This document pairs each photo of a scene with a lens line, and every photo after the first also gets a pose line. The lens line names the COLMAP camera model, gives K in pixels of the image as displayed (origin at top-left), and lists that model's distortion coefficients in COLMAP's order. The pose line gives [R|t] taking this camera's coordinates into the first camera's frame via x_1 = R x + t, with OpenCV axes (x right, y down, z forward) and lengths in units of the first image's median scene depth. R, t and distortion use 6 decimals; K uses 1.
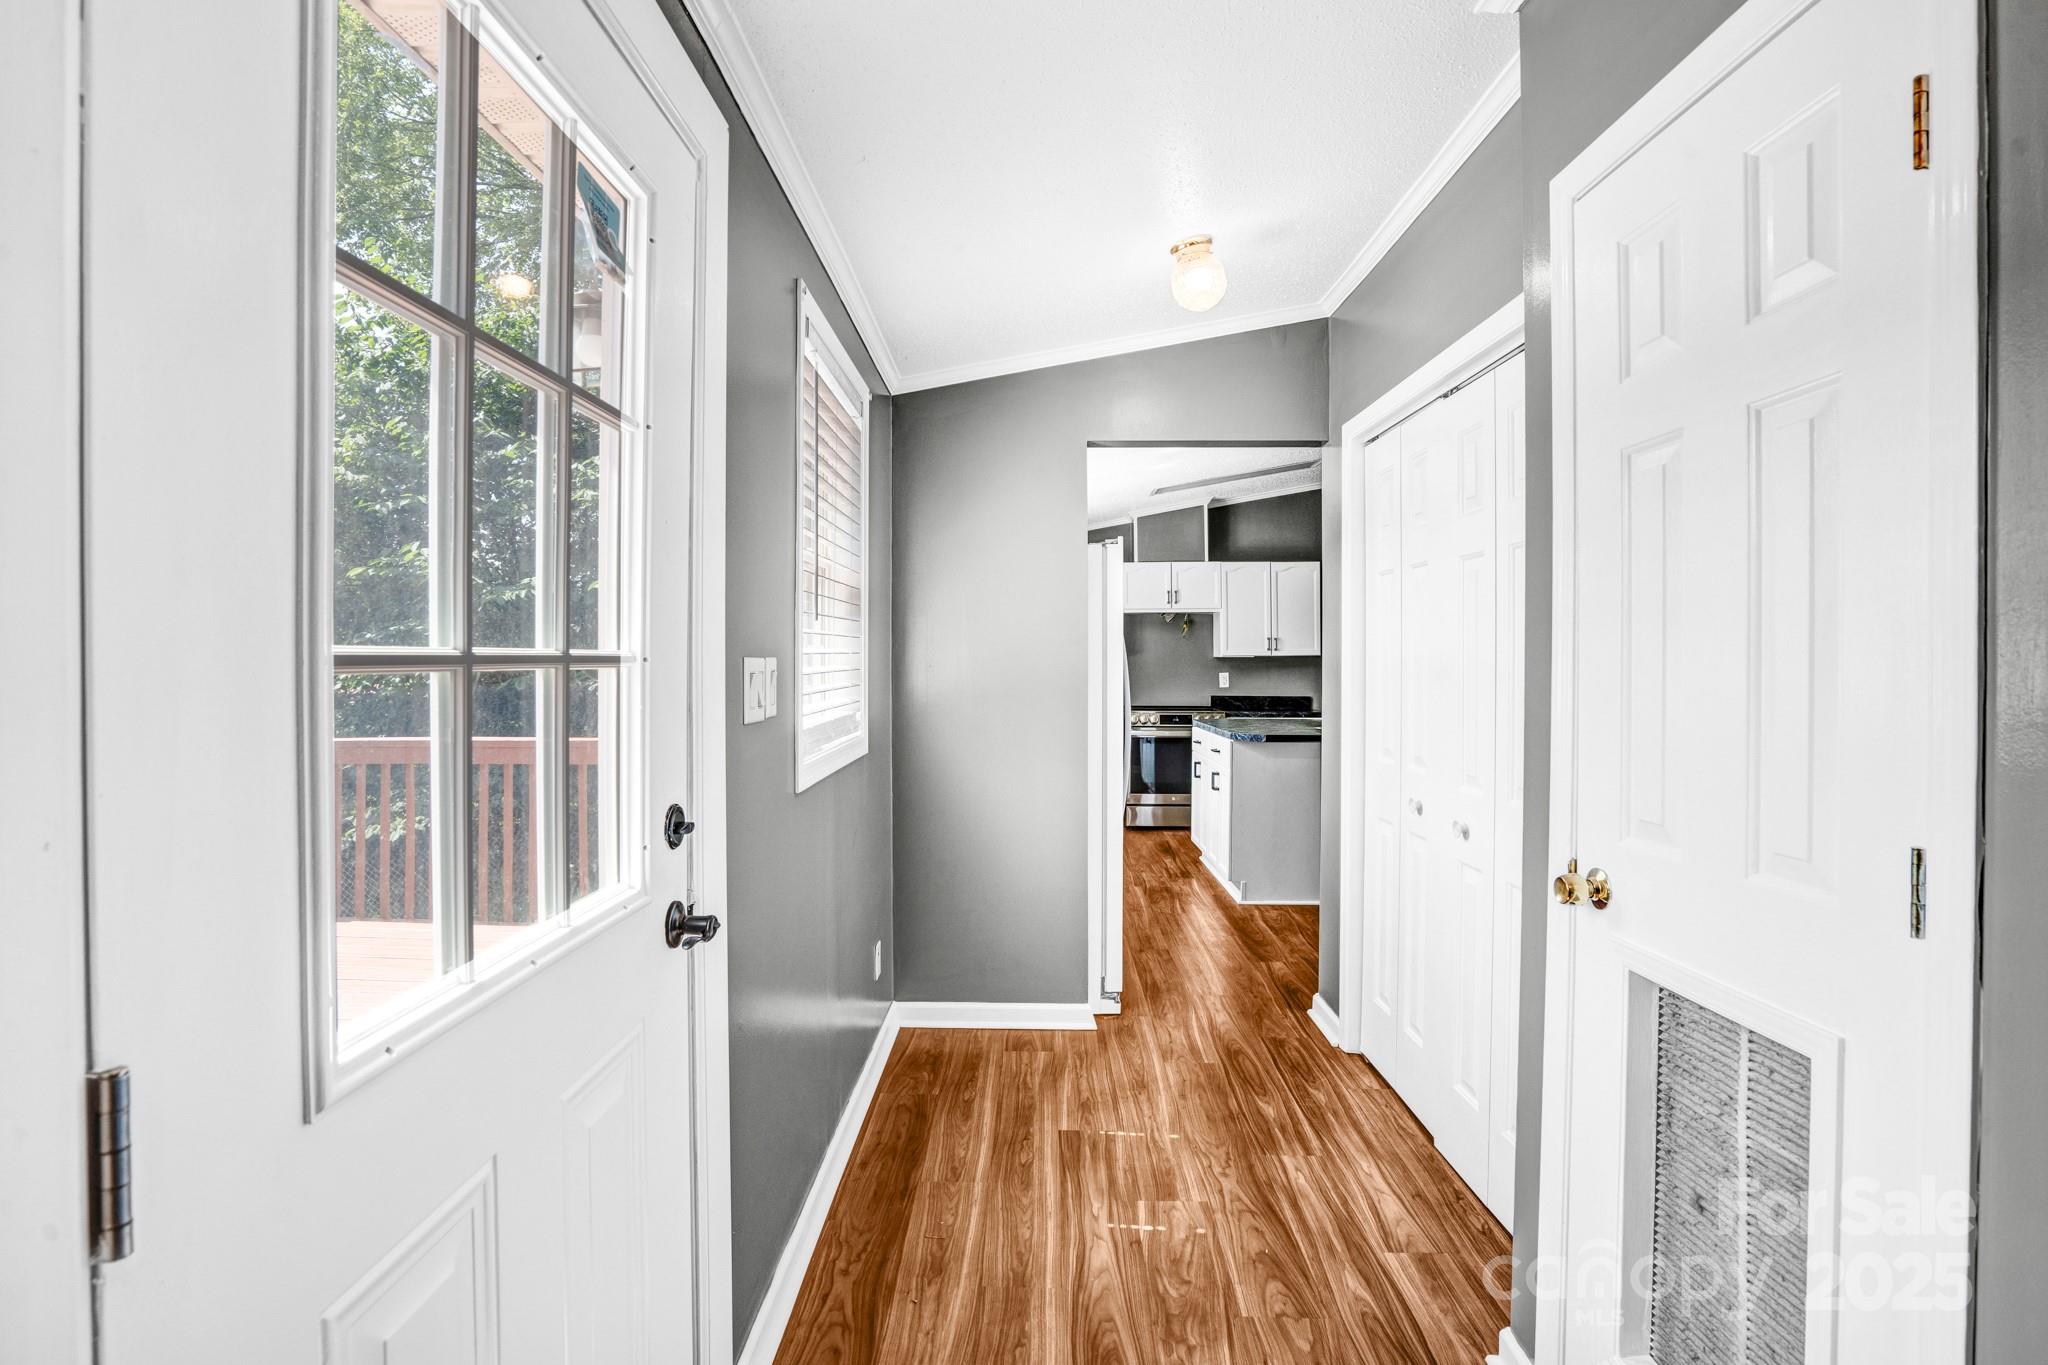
lens RADIAL K [[962.8, 0, 1033.6], [0, 962.8, 689.0], [0, 0, 1]] dist [-0.048861, 0.015943]
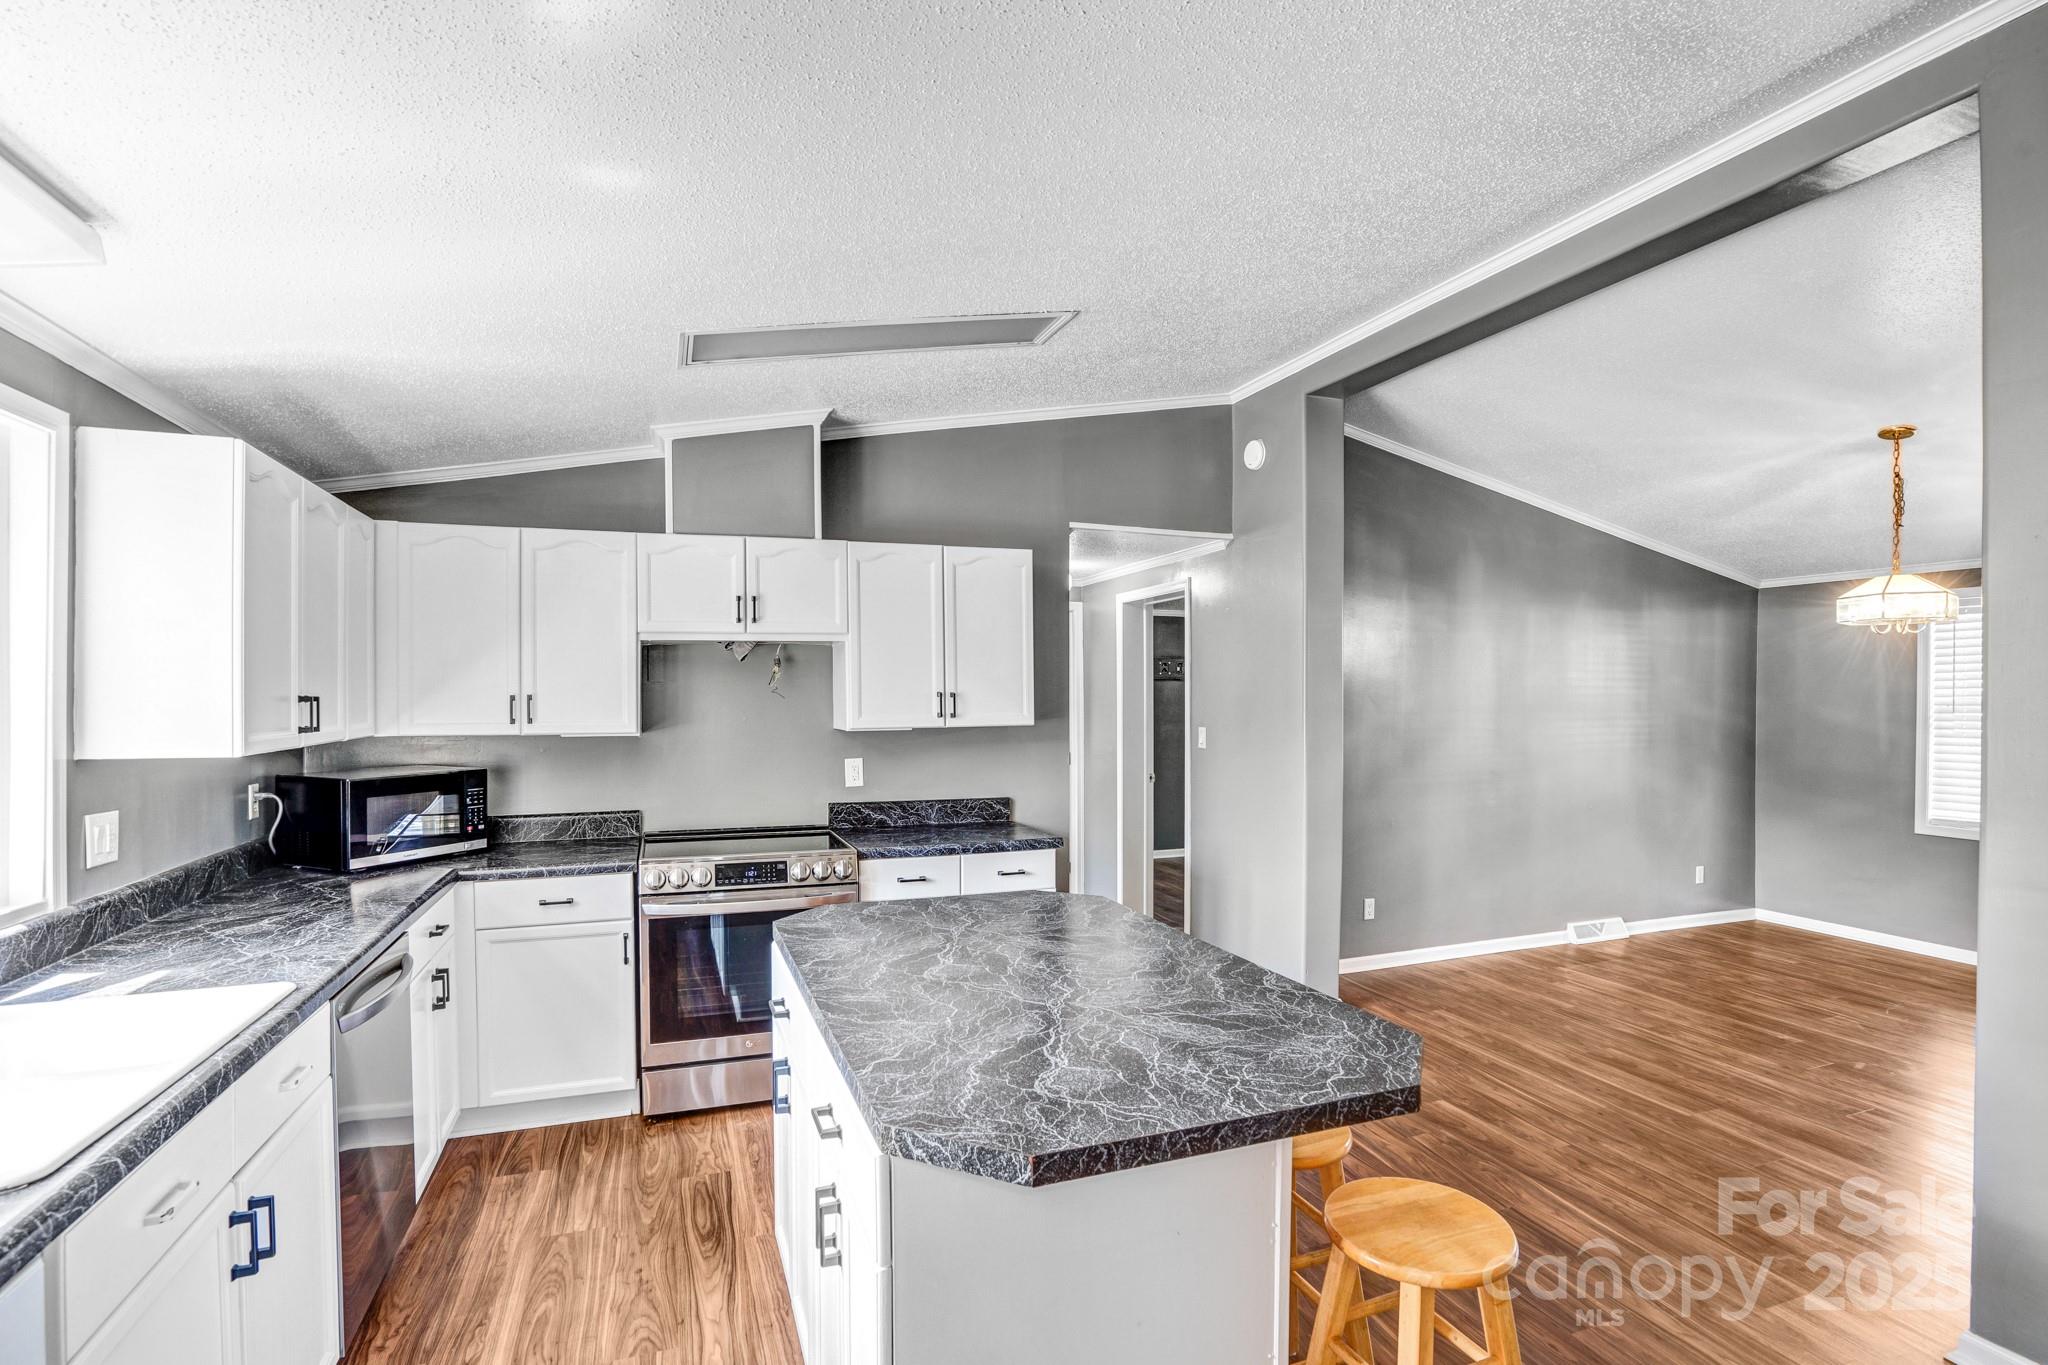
lens RADIAL K [[962.8, 0, 1014.2], [0, 962.8, 692.8], [0, 0, 1]] dist [-0.048861, 0.015943]
pose [[0.932293, -0.004420, 0.361678, 0.094566], [0.004419, 0.999990, 0.000828, -0.053147], [-0.361678, 0.000826, 0.932303, 0.499578]]
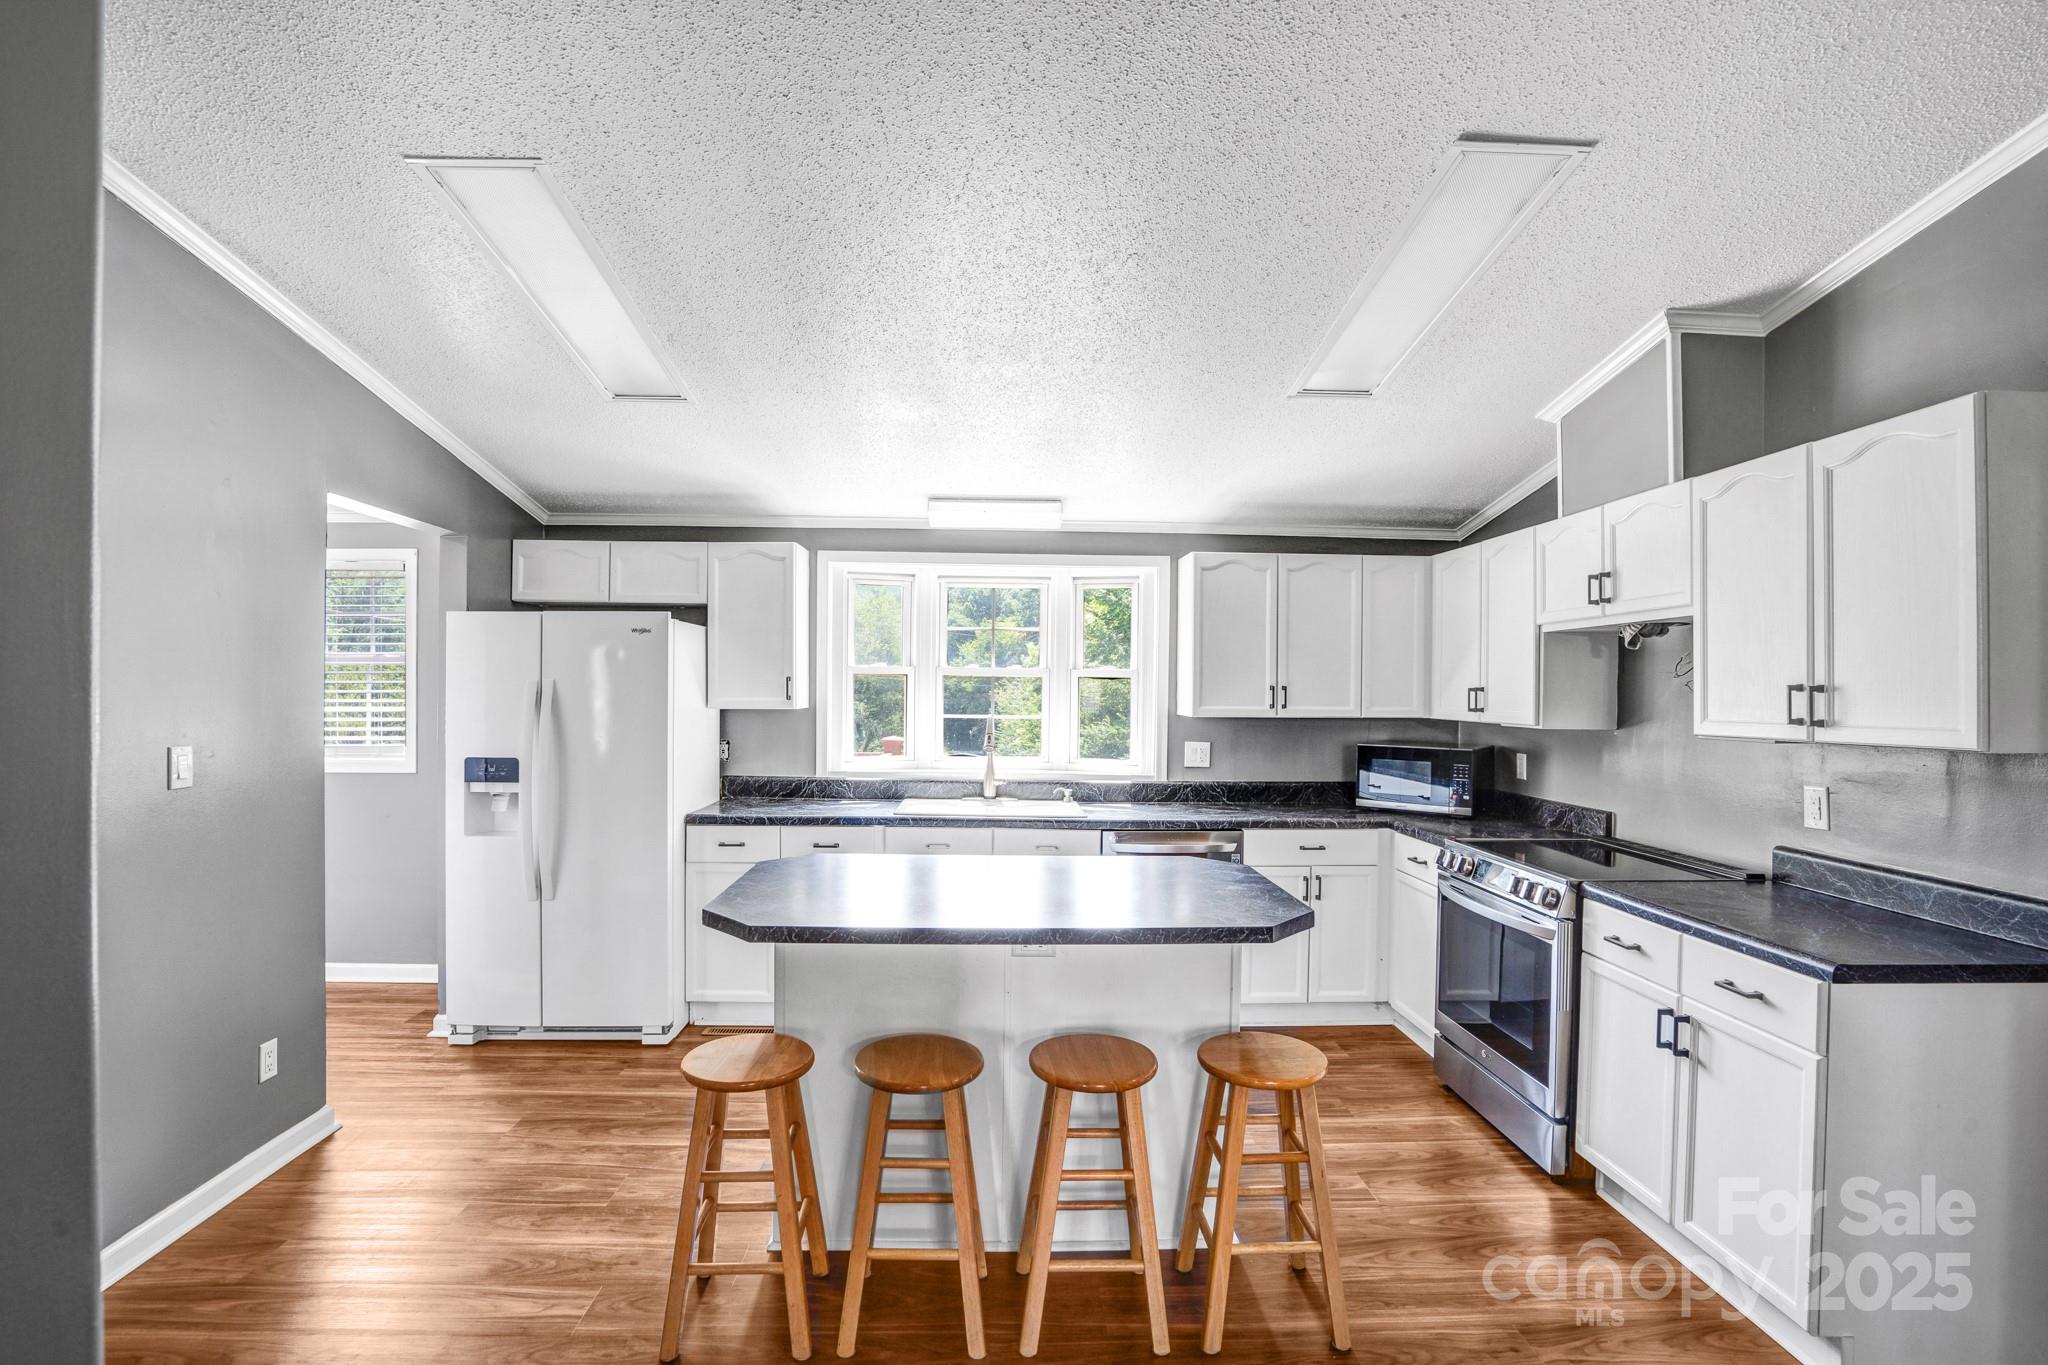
lens RADIAL K [[962.8, 0, 1021.6], [0, 962.8, 684.5], [0, 0, 1]] dist [-0.048861, 0.015943]
pose [[0.047985, -0.003492, -0.998842, 0.532746], [-0.003949, 0.999985, -0.003685, -0.051374], [0.998840, 0.004121, 0.047971, 0.723596]]
